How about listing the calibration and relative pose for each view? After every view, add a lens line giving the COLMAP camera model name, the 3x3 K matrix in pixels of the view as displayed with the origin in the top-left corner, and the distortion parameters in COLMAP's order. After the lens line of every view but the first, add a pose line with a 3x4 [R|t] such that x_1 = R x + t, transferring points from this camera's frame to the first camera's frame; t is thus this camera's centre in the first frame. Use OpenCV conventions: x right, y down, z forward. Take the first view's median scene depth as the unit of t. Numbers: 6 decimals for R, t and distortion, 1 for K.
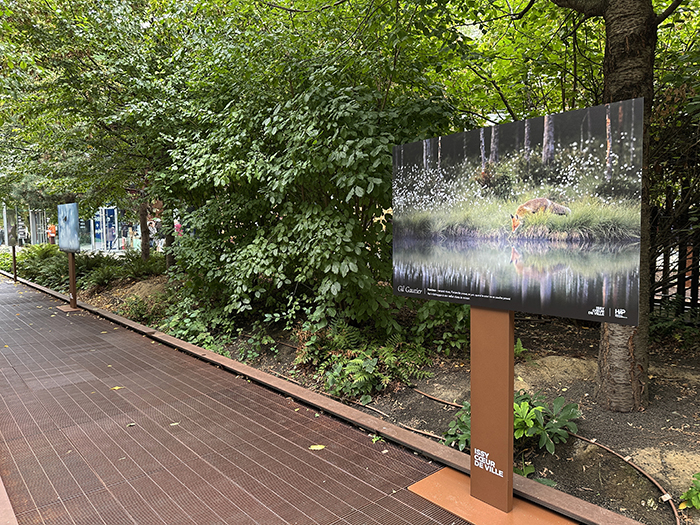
lens RADIAL K [[486.8, 0, 350.0], [0, 486.8, 262.5], [0, 0, 1]] dist [0.090294, -0.087089]
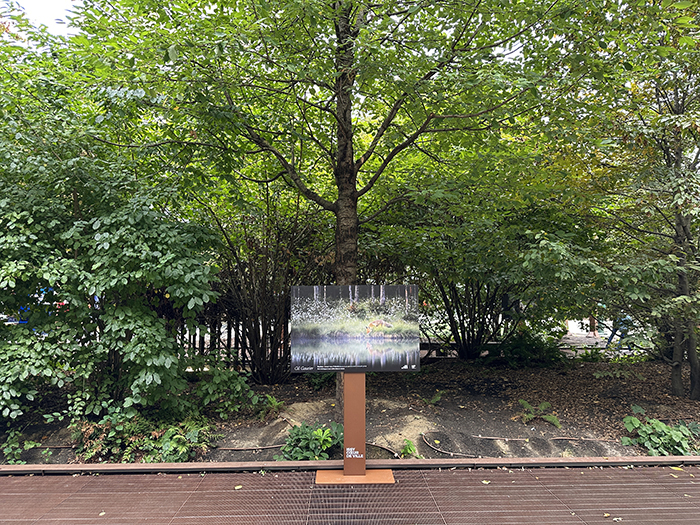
lens RADIAL K [[486.8, 0, 350.0], [0, 486.8, 262.5], [0, 0, 1]] dist [0.090294, -0.087089]
pose [[0.654128, 0.054930, 0.754386, -1.189494], [0.052263, 0.991694, -0.117527, -0.112555], [-0.754576, 0.116304, 0.645824, -0.327483]]
